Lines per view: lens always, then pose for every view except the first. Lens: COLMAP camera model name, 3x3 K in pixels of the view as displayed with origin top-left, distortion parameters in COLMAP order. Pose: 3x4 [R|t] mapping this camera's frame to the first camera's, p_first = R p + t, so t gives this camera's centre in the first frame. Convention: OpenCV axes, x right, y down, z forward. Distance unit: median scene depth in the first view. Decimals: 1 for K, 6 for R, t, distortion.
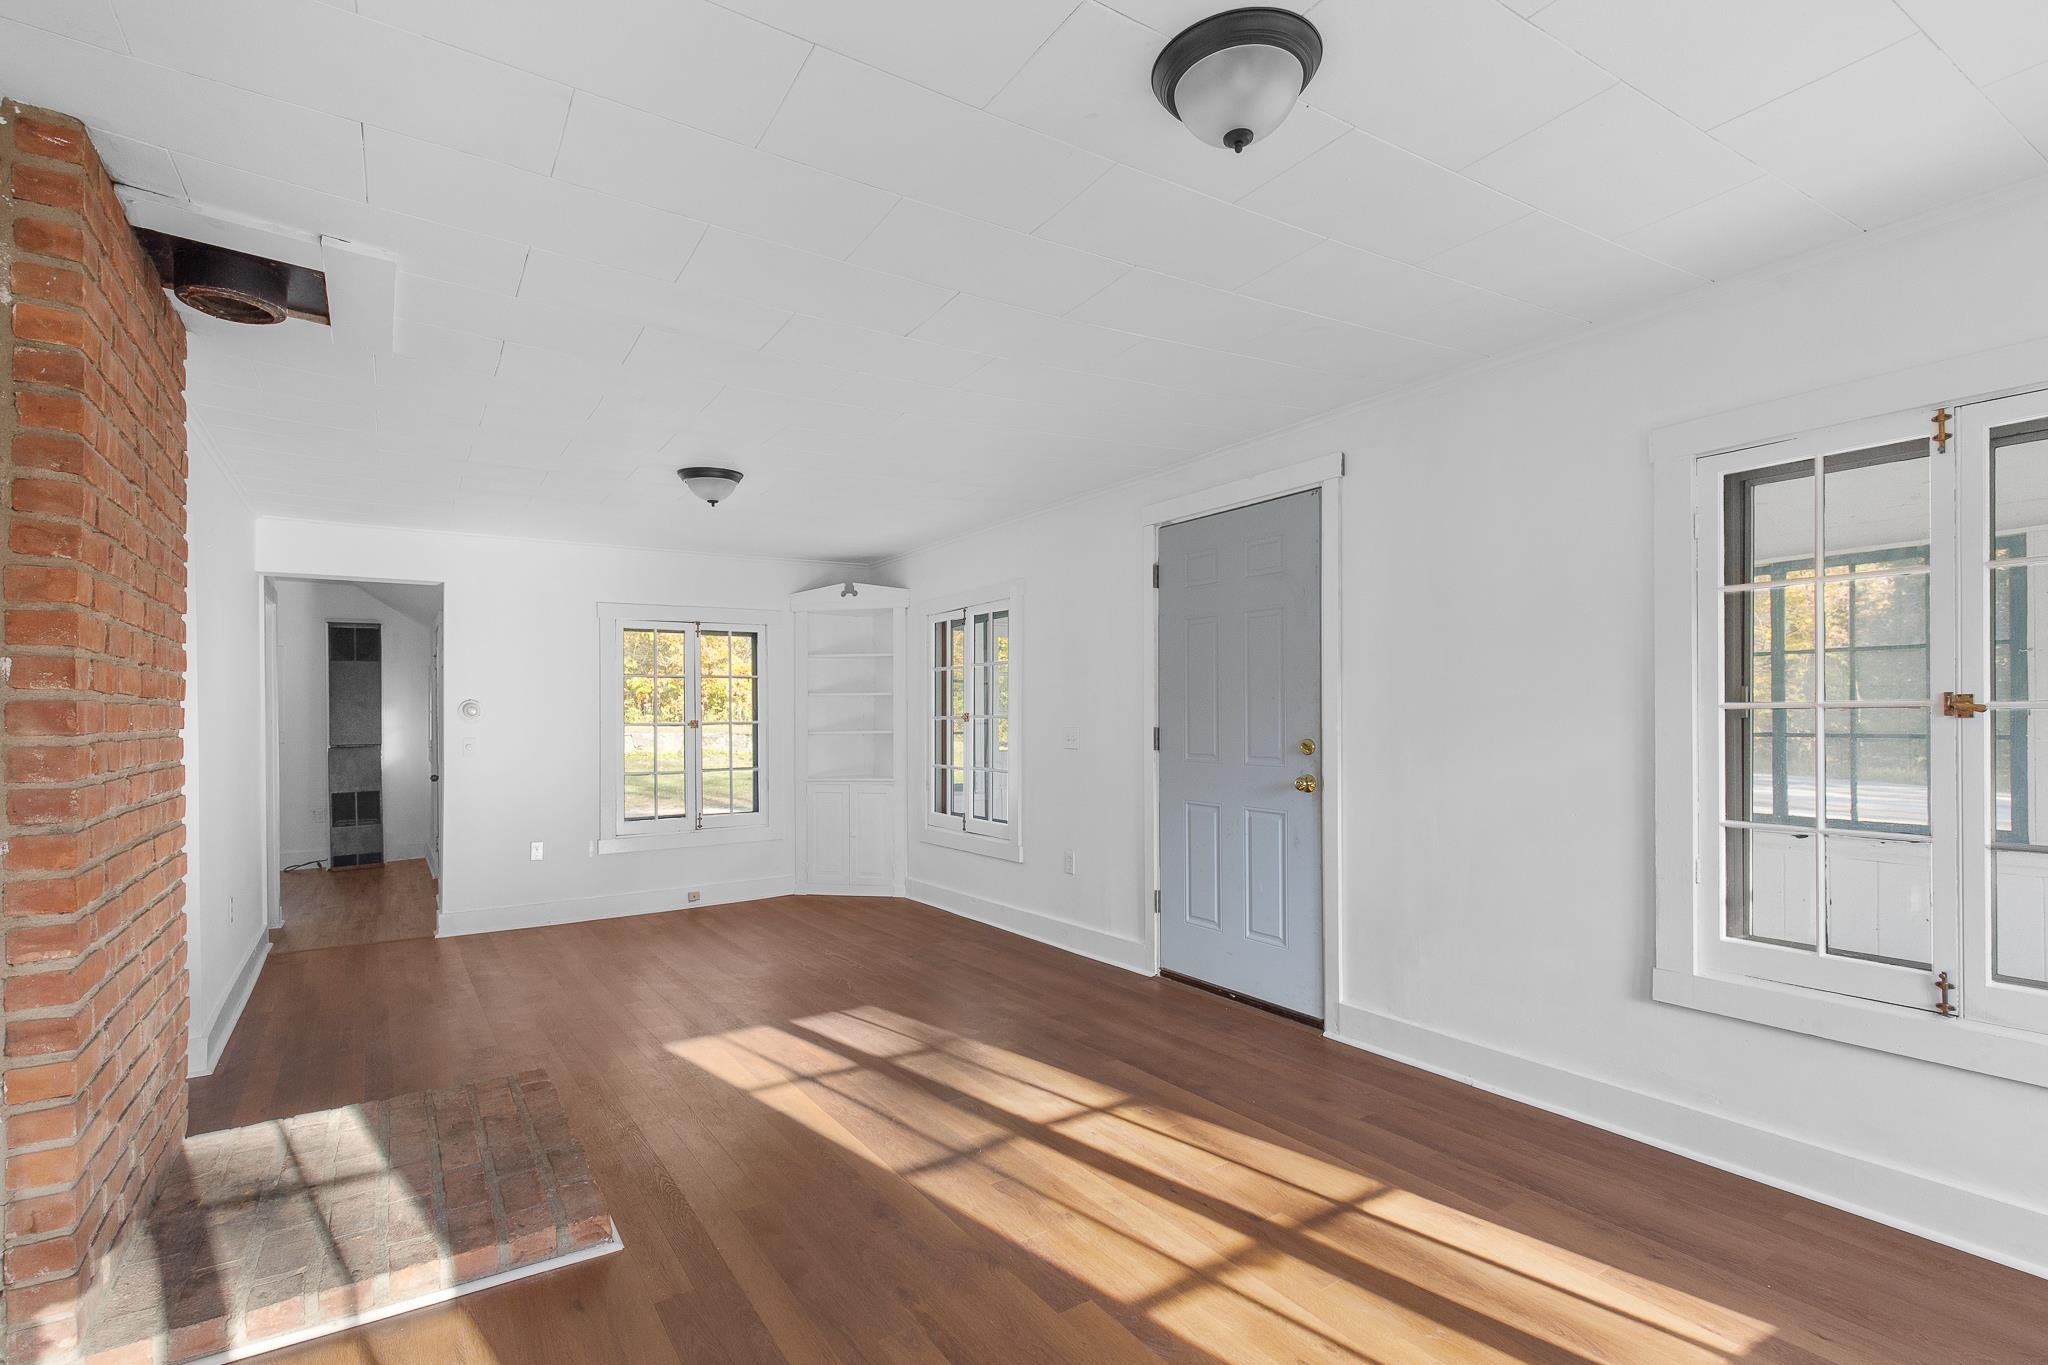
lens RADIAL K [[954.6, 0, 1027.1], [0, 954.6, 705.0], [0, 0, 1]] dist [0.006292, -0.000882]
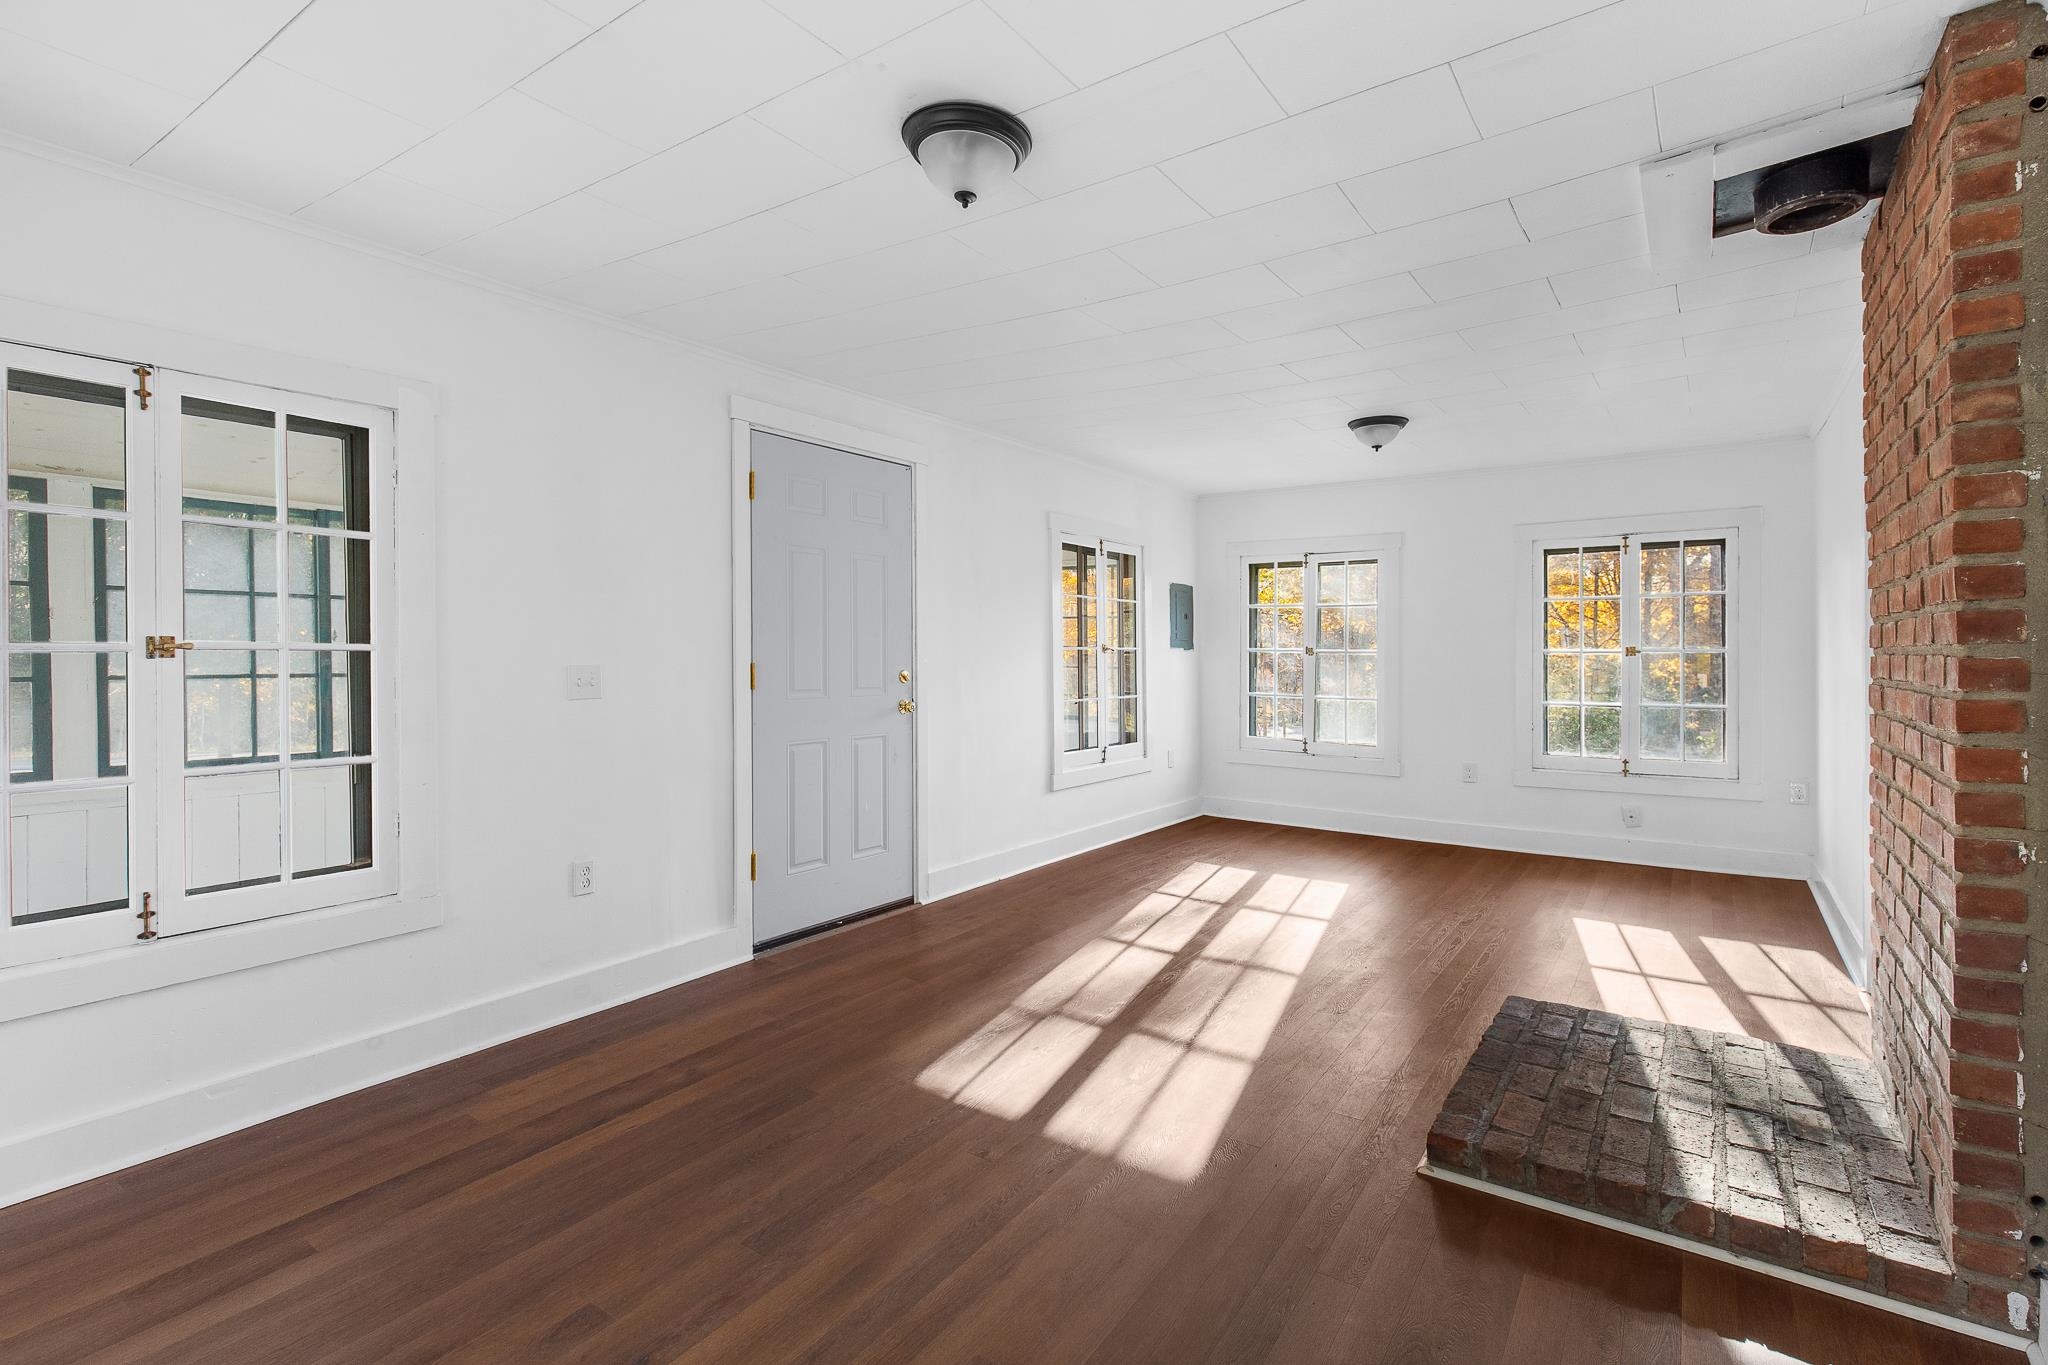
lens RADIAL K [[954.6, 0, 1032.7], [0, 954.6, 662.4], [0, 0, 1]] dist [0.006292, -0.000882]
pose [[-0.359960, 0.000298, 0.932968, -0.930083], [-0.006185, 0.999977, -0.002706, 0.029494], [-0.932947, -0.006745, -0.359950, 1.338942]]
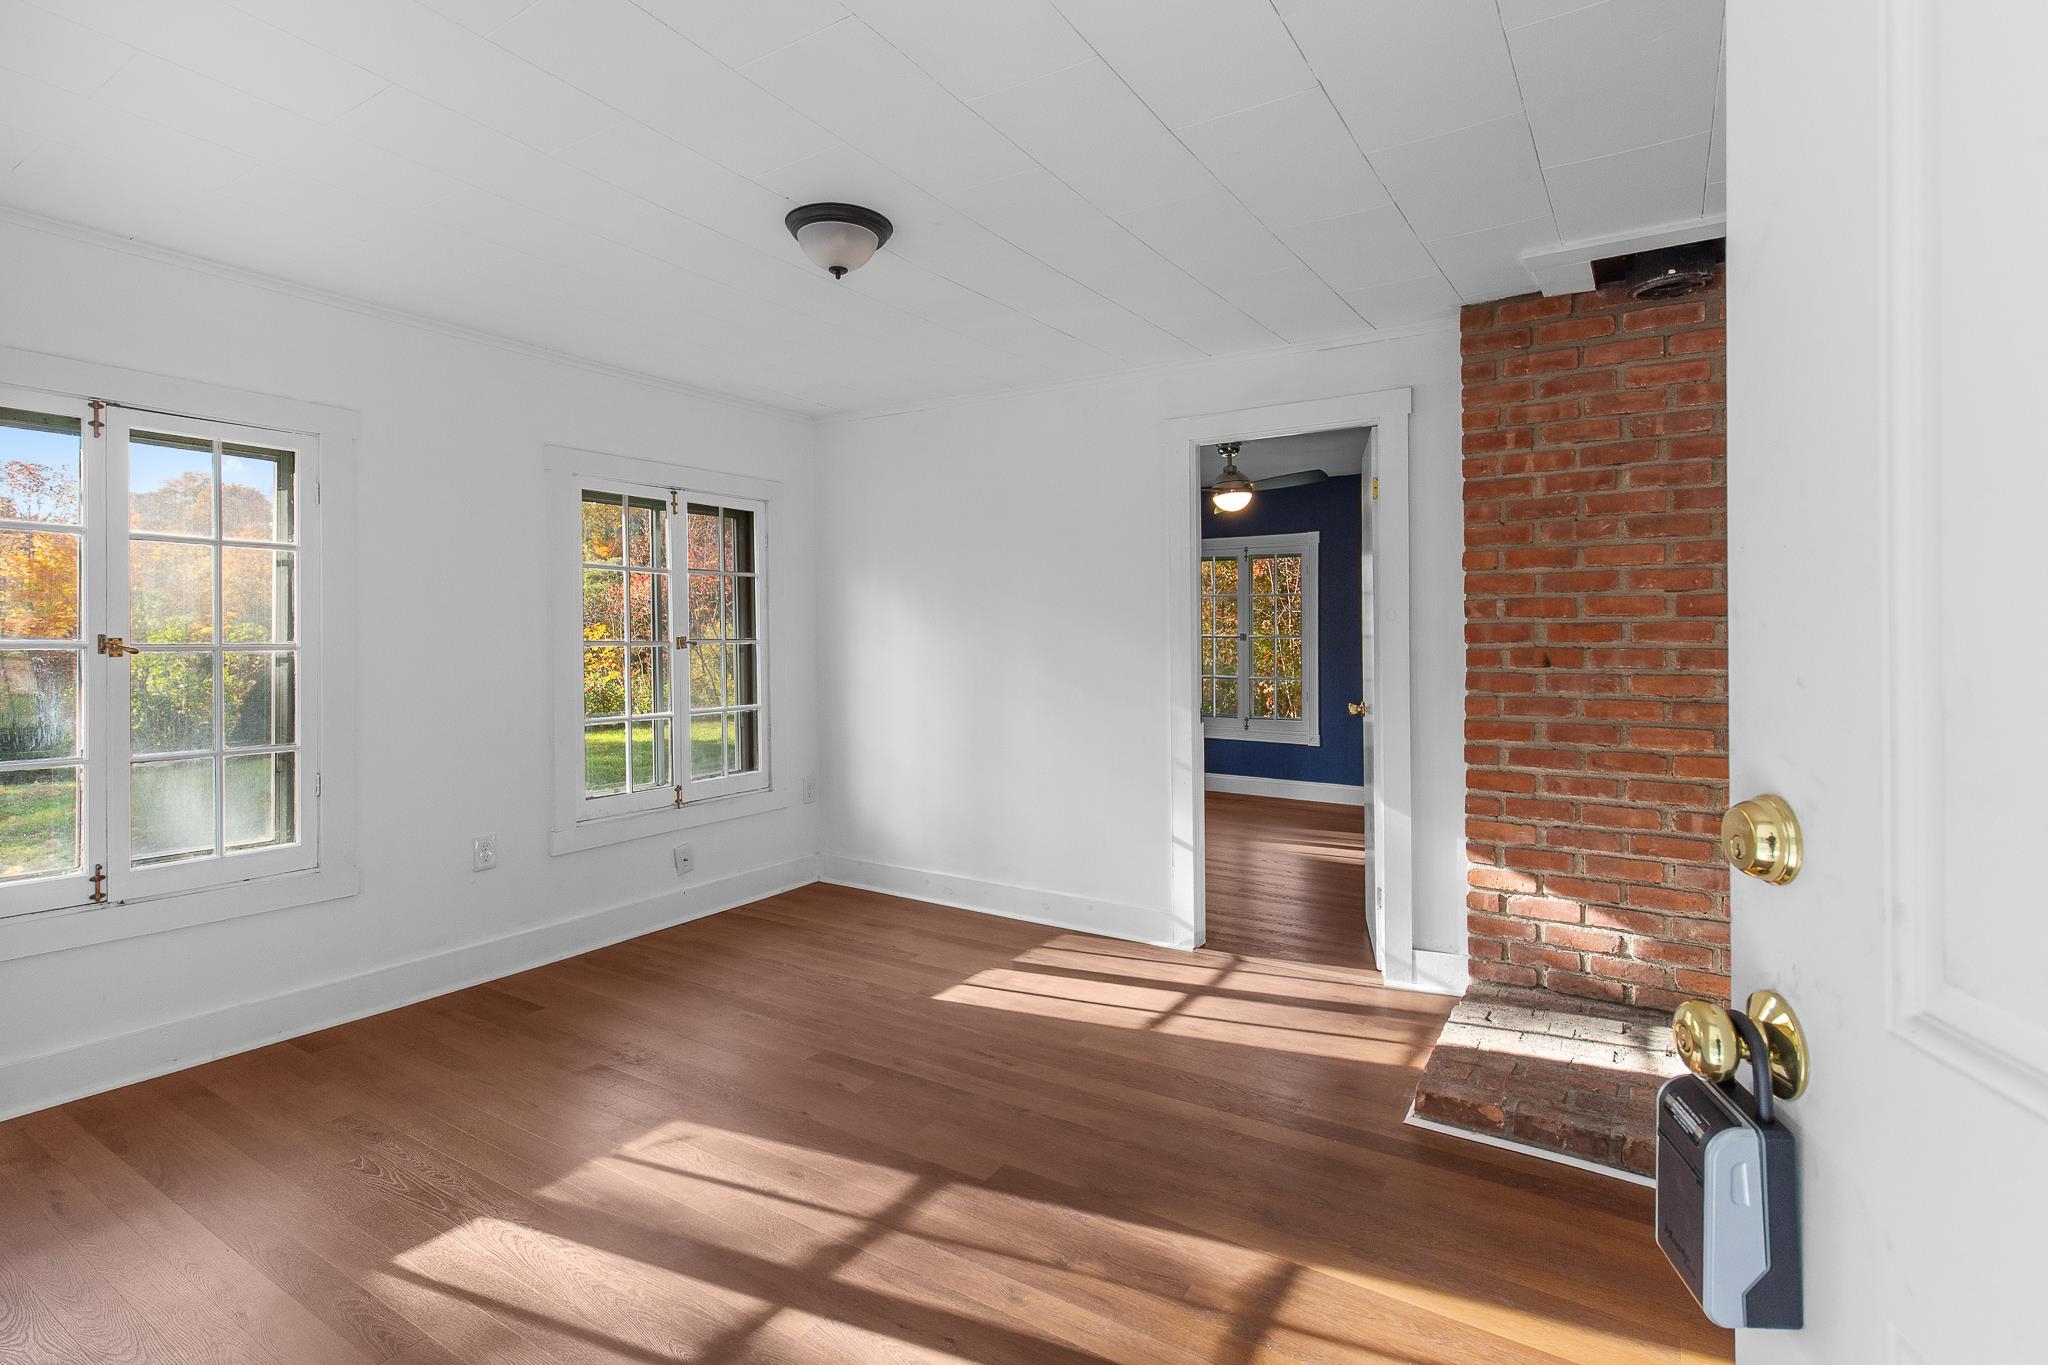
lens RADIAL K [[997.2, 0, 1013.4], [0, 997.2, 639.4], [0, 0, 1]] dist [0.013178, 0.000363]
pose [[-0.923757, 0.012976, -0.382760, 0.258403], [0.015138, 0.999882, -0.002637, 0.007004], [0.382681, -0.008230, -0.923844, 1.173035]]
